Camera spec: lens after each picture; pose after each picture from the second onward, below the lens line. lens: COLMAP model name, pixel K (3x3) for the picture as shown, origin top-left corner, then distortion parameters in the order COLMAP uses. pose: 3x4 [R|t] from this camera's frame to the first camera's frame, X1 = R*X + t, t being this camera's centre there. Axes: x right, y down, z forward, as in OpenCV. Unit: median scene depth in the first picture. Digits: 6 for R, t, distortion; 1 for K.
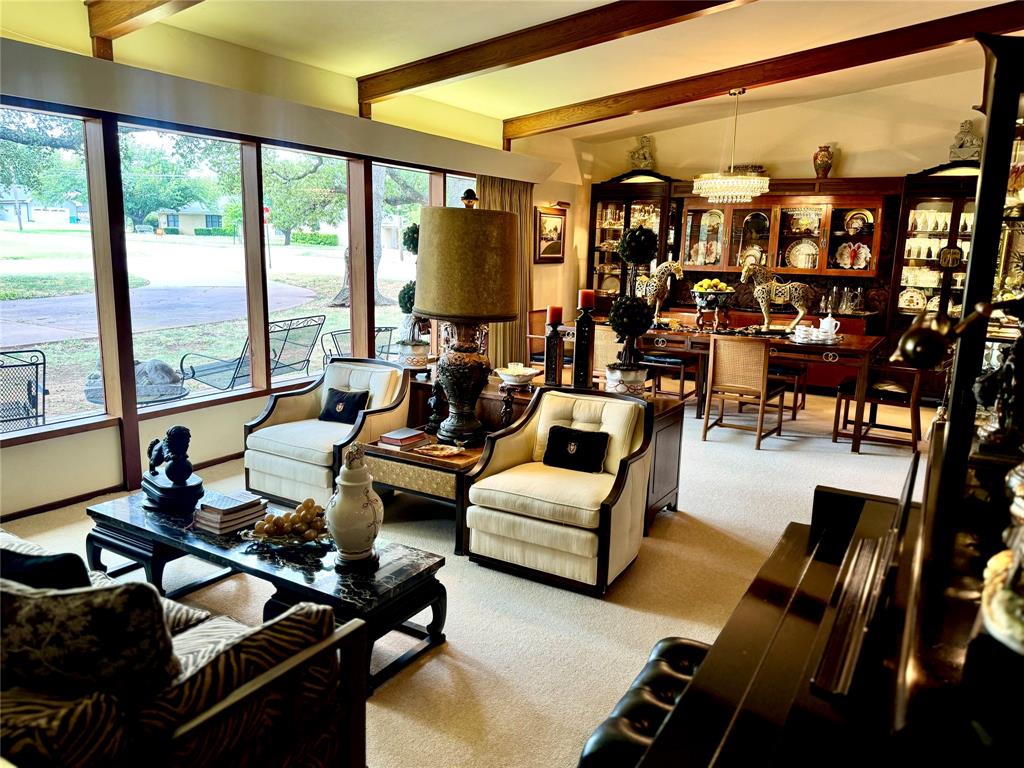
lens RADIAL K [[747.0, 0, 509.9], [0, 747.0, 385.2], [0, 0, 1]] dist [-0.000764, -0.000180]
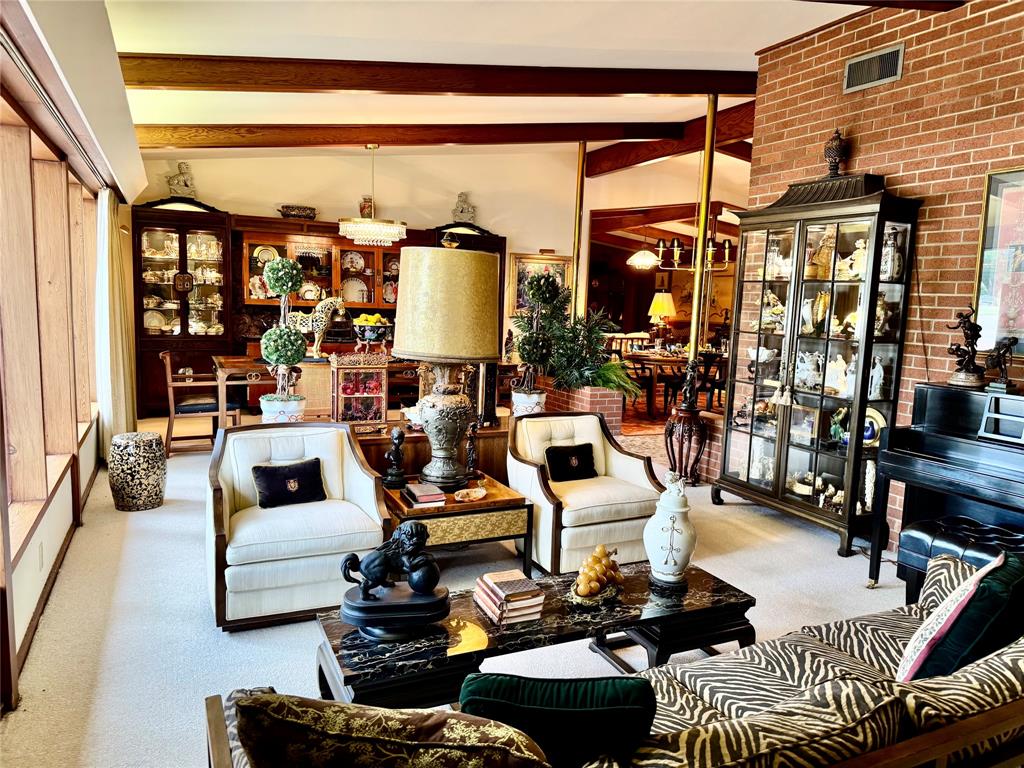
lens RADIAL K [[717.8, 0, 513.1], [0, 717.8, 383.9], [0, 0, 1]] dist [0.047584, -0.048994]
pose [[0.544794, -0.107545, 0.831645, -0.504266], [0.133733, 0.990192, 0.040442, -0.054076], [-0.827837, 0.089186, 0.553833, 0.243320]]
